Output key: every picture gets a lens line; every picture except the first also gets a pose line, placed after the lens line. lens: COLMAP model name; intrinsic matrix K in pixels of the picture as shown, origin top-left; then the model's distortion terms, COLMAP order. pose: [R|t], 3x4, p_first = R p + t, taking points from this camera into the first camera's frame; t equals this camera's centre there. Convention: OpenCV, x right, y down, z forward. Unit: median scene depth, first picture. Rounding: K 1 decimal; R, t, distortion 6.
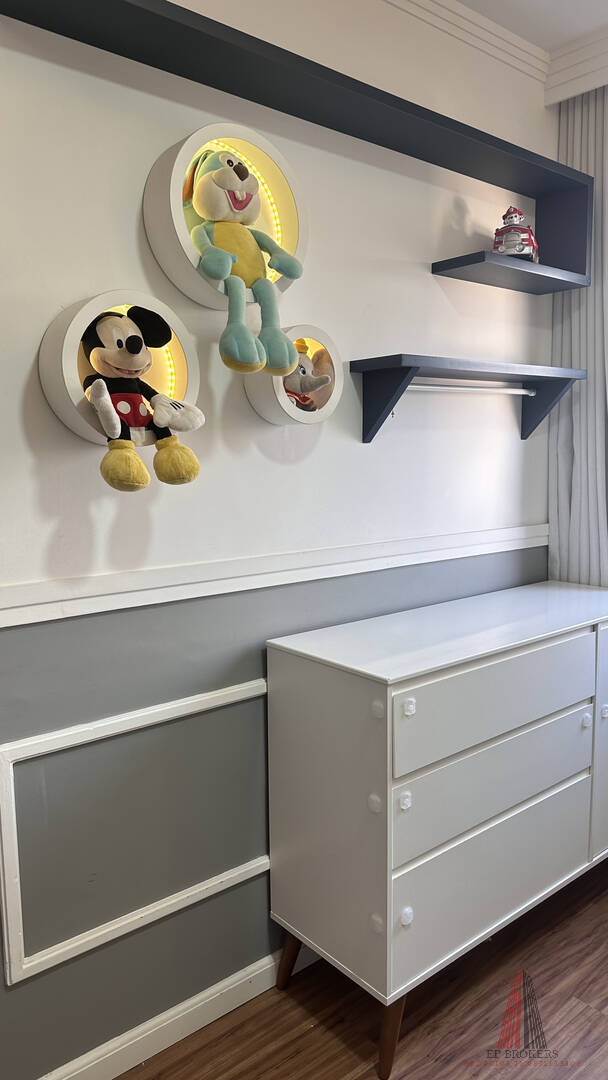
lens RADIAL K [[765.0, 0, 303.5], [0, 765.0, 545.0], [0, 0, 1]] dist [0.142407, -0.221850]
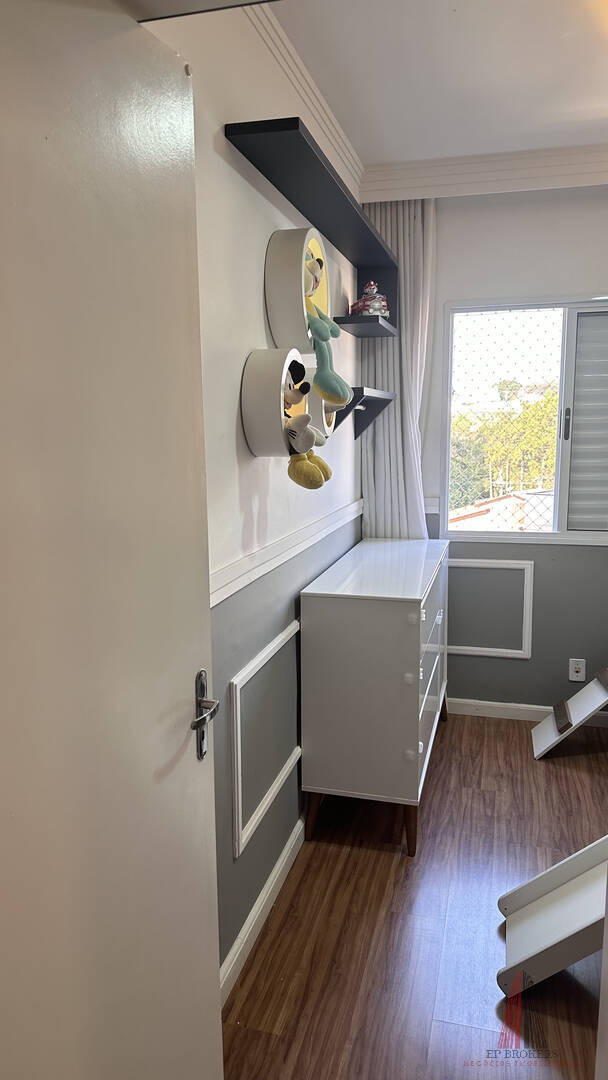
lens RADIAL K [[765.0, 0, 303.5], [0, 765.0, 545.0], [0, 0, 1]] dist [0.142407, -0.221850]
pose [[0.816451, -0.086628, 0.570879, -0.851347], [0.071218, 0.996241, 0.049322, -0.027679], [-0.573006, 0.000388, 0.819551, -0.141141]]
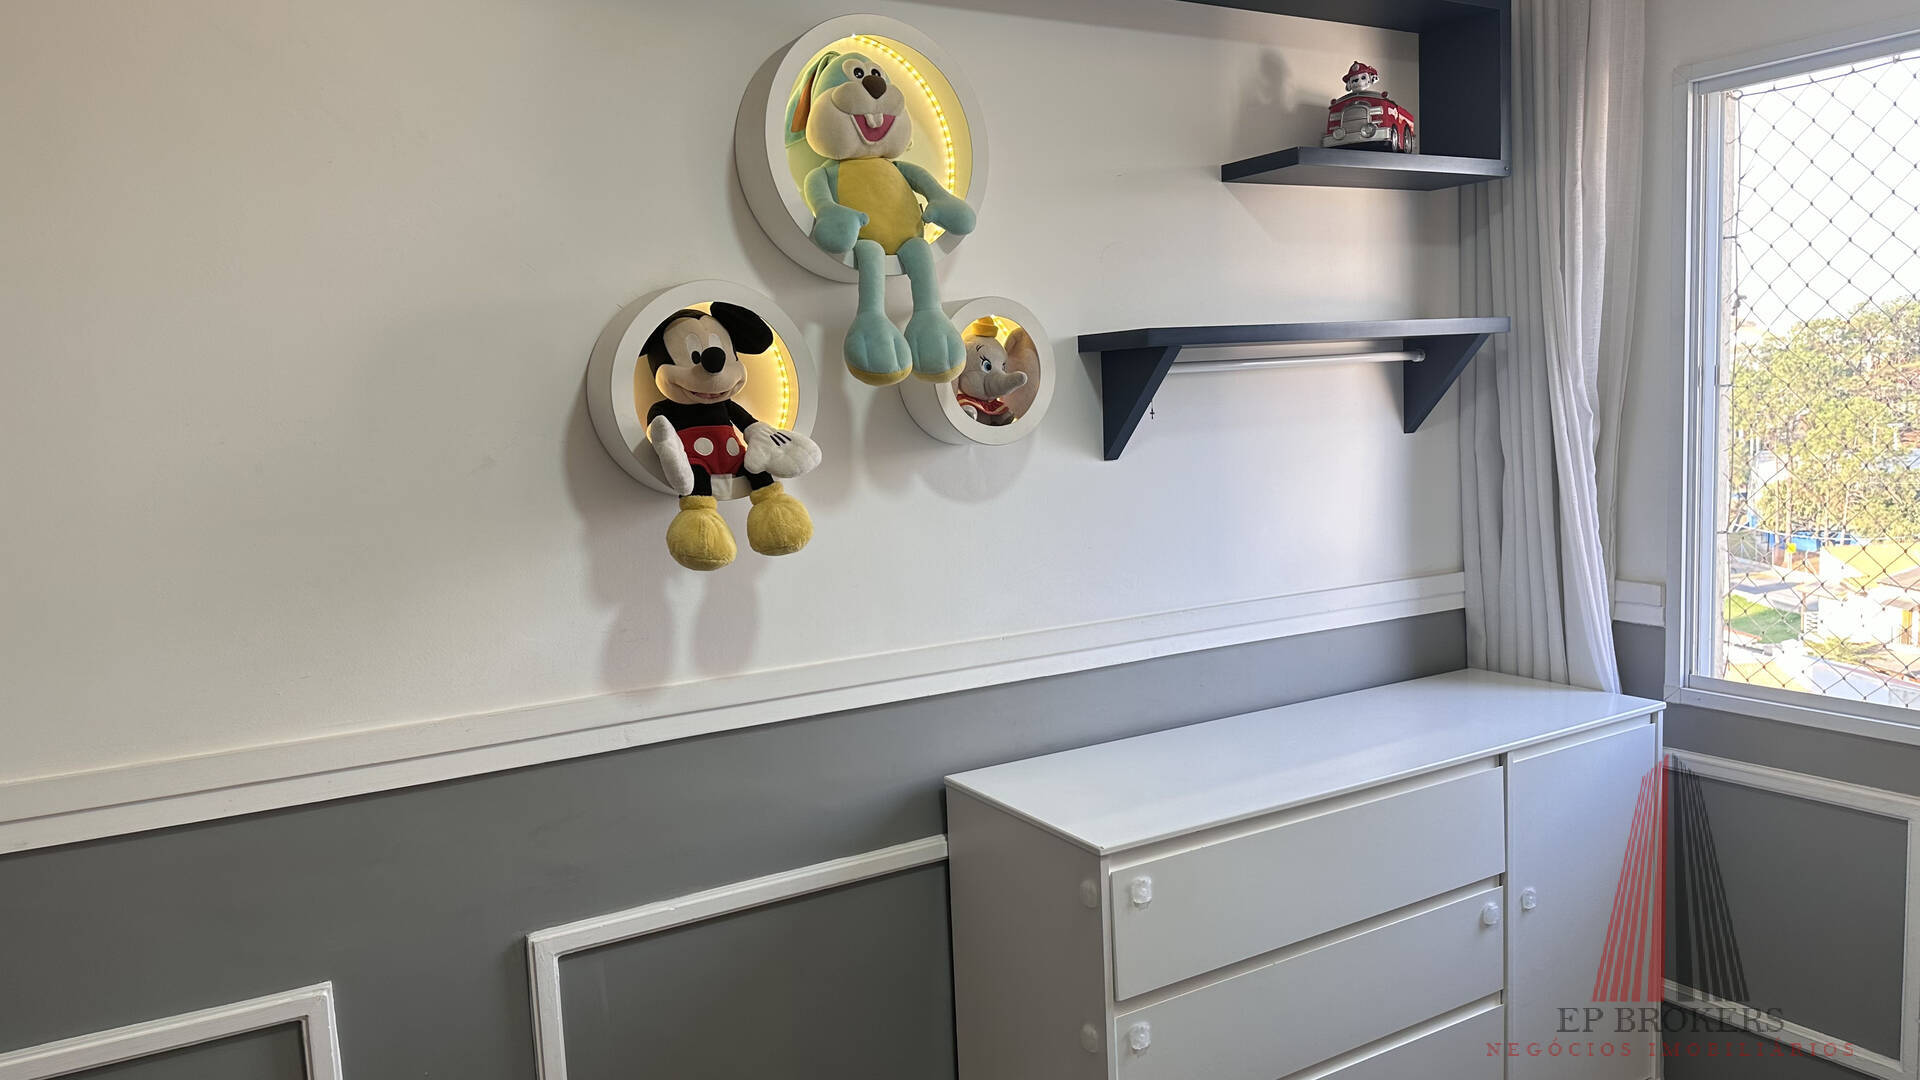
lens RADIAL K [[1351.1, 0, 945.4], [0, 1351.1, 549.4], [0, 0, 1]] dist [0.165221, -0.302882]
pose [[0.984726, -0.014940, -0.173470, 0.158371], [0.013985, 0.999880, -0.006724, -0.061355], [0.173550, 0.004196, 0.984816, -0.135103]]
